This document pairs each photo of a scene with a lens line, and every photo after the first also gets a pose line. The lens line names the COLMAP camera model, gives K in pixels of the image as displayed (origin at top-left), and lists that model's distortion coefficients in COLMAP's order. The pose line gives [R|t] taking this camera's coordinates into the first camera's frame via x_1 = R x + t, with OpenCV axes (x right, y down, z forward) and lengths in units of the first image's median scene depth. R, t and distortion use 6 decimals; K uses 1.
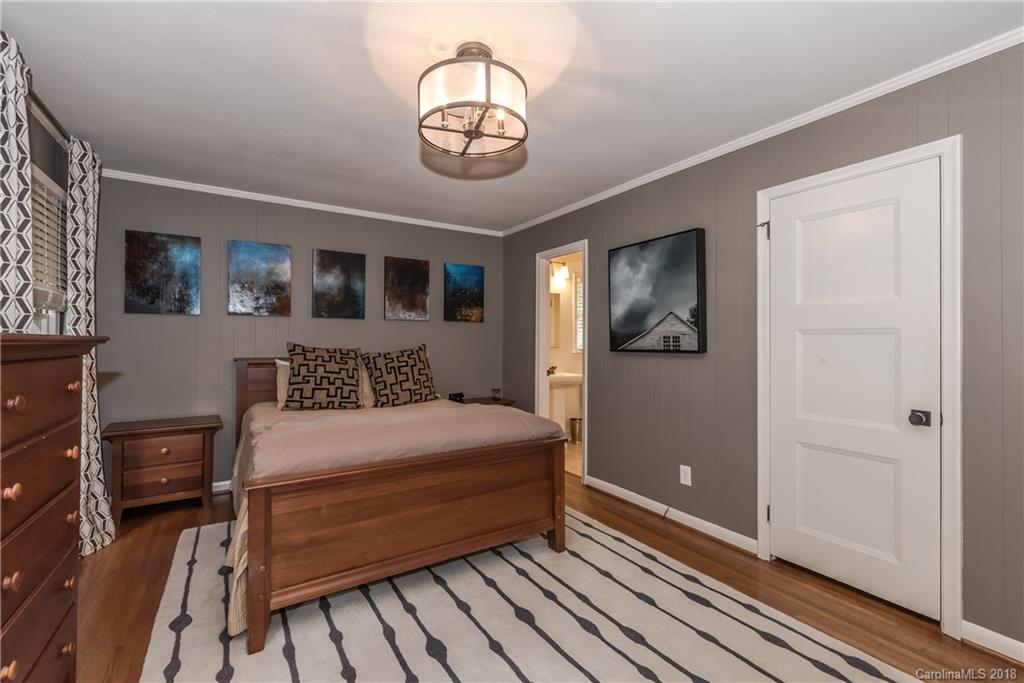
lens RADIAL K [[443.0, 0, 511.5], [0, 443.0, 335.1], [0, 0, 1]] dist [-0.000201, -0.000489]
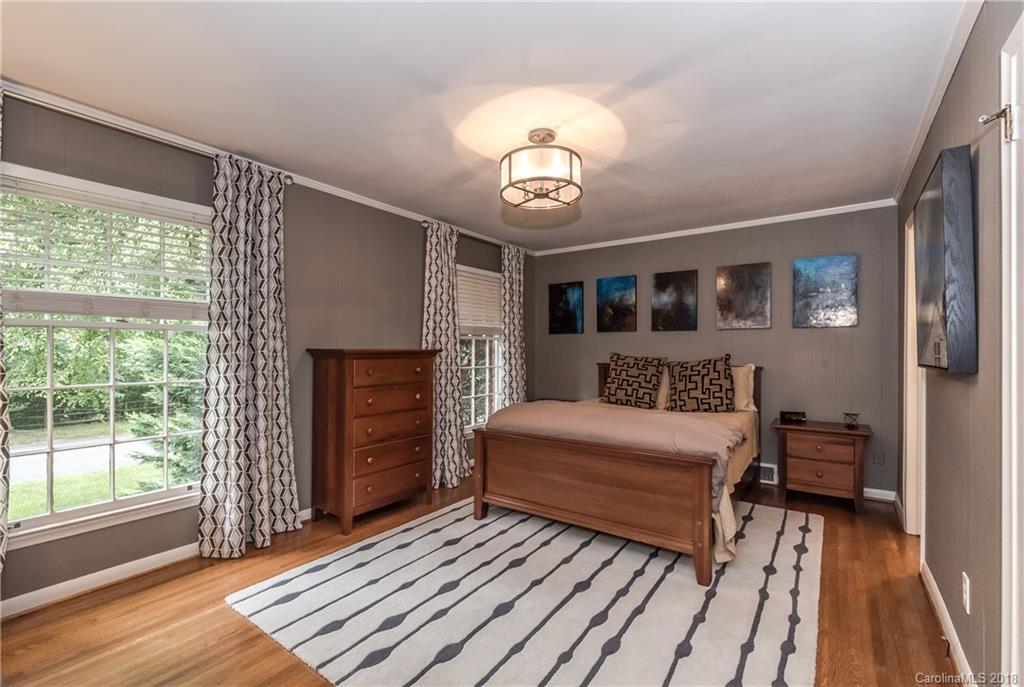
lens RADIAL K [[445.2, 0, 511.8], [0, 445.2, 345.8], [0, 0, 1]] dist [-0.001569, -0.000025]
pose [[0.368090, -0.009318, -0.929743, 0.585350], [0.015509, 0.999872, -0.003881, -0.001193], [0.929661, -0.012991, 0.368188, 0.220465]]
